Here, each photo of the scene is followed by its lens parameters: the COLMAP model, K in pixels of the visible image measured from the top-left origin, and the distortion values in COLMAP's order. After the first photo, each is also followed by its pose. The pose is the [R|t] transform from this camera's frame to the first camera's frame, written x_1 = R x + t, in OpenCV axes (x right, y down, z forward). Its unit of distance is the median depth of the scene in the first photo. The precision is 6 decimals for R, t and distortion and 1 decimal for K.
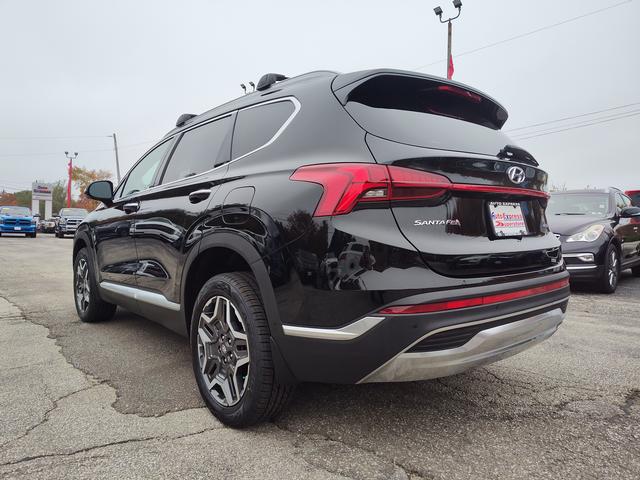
lens RADIAL K [[442.7, 0, 319.0], [0, 442.7, 241.2], [0, 0, 1]] dist [0.038492, -0.044103]
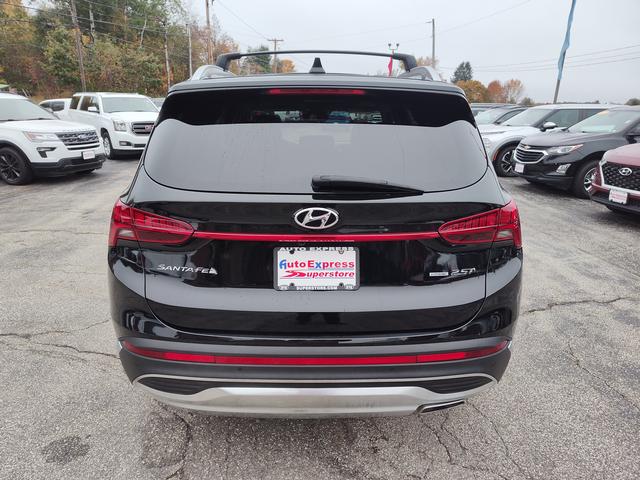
lens RADIAL K [[442.7, 0, 324.1], [0, 442.7, 241.9], [0, 0, 1]] dist [0.038492, -0.044103]
pose [[0.771510, 0.187090, -0.608087, 0.890375], [-0.030062, 0.965438, 0.258895, -0.295255], [0.635506, -0.181460, 0.750469, 0.412466]]
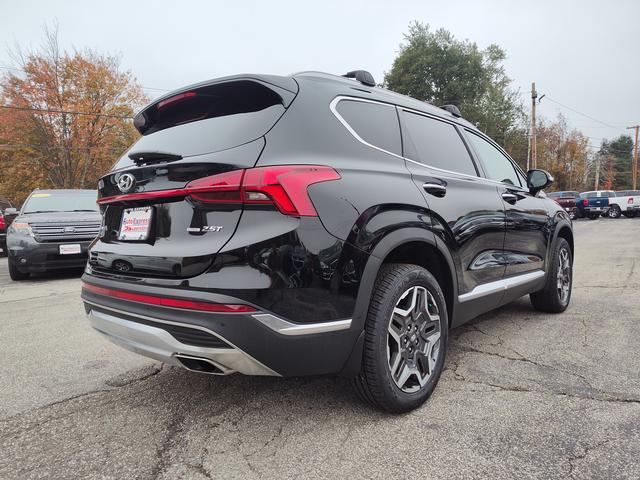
lens RADIAL K [[442.7, 0, 318.5], [0, 442.7, 241.5], [0, 0, 1]] dist [0.038492, -0.044103]
pose [[0.126491, 0.048585, -0.990777, 1.487734], [-0.002625, 0.998813, 0.048644, -0.059147], [0.991964, -0.003552, 0.126468, 1.268705]]
